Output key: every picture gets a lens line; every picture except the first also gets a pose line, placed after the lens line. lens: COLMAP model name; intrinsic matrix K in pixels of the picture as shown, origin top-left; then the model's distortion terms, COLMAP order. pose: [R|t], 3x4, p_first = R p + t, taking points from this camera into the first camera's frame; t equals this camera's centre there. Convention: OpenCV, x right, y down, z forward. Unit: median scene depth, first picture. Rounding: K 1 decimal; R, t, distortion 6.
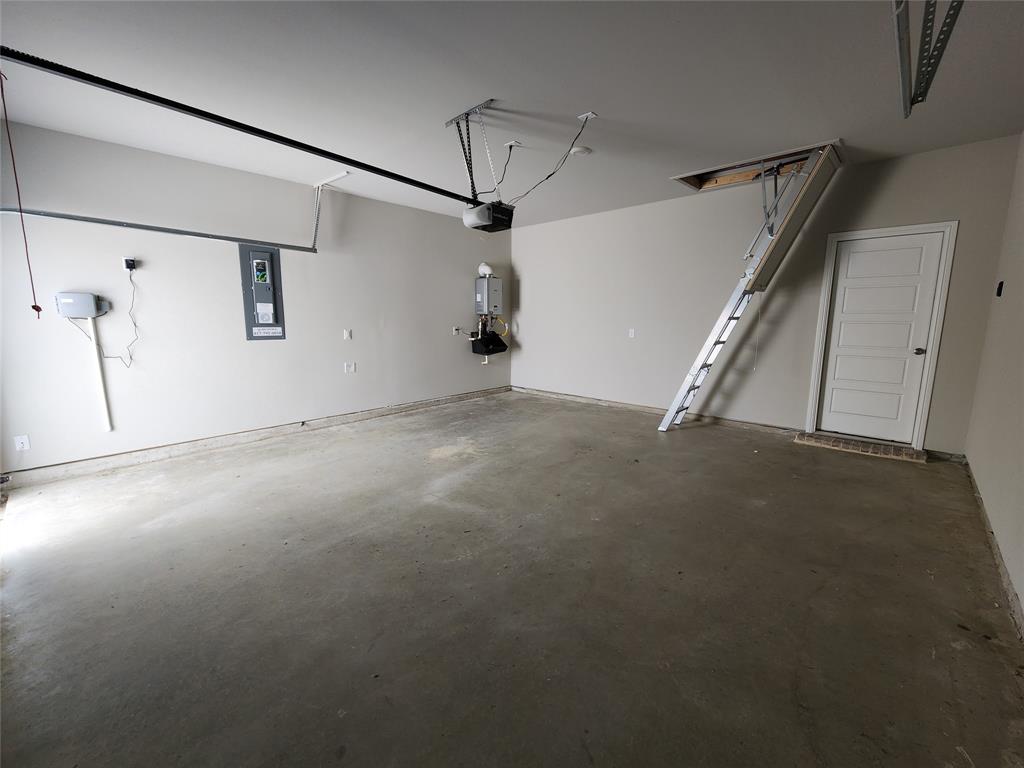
lens RADIAL K [[421.4, 0, 520.7], [0, 421.4, 381.8], [0, 0, 1]] dist [0.000102, -0.001220]
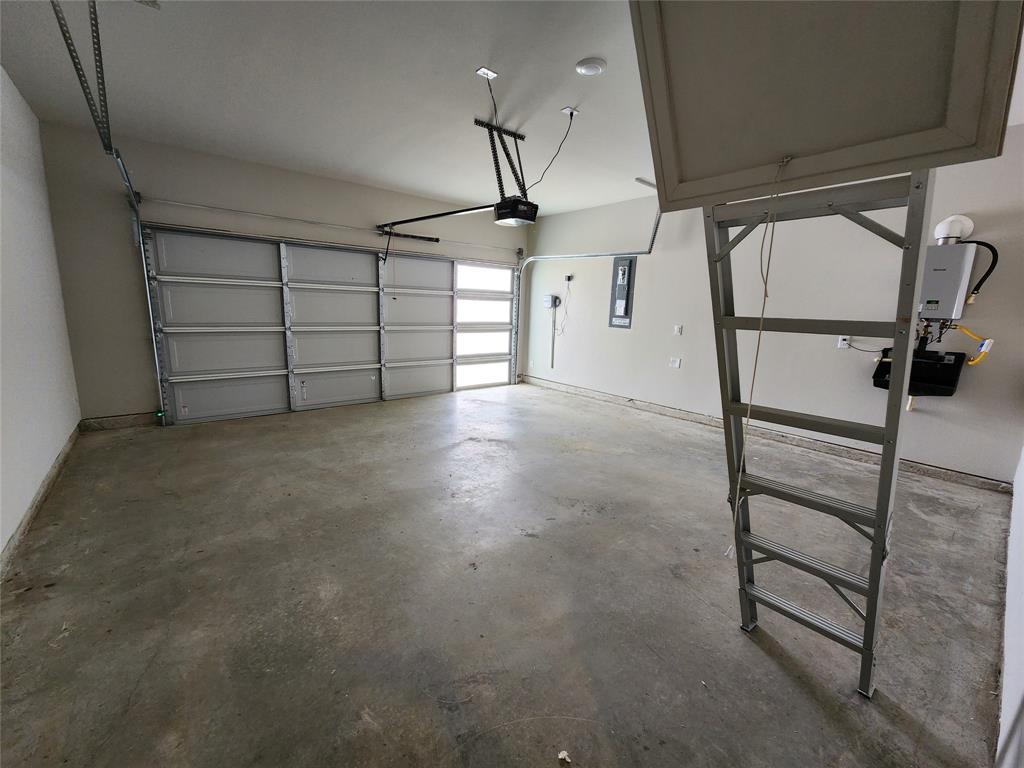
lens RADIAL K [[421.4, 0, 520.6], [0, 421.4, 383.7], [0, 0, 1]] dist [0.000102, -0.001220]
pose [[-0.128793, 0.174598, -0.976180, 0.758845], [-0.187912, 0.962248, 0.196898, -0.136466], [0.973705, 0.208795, -0.091122, 0.882017]]
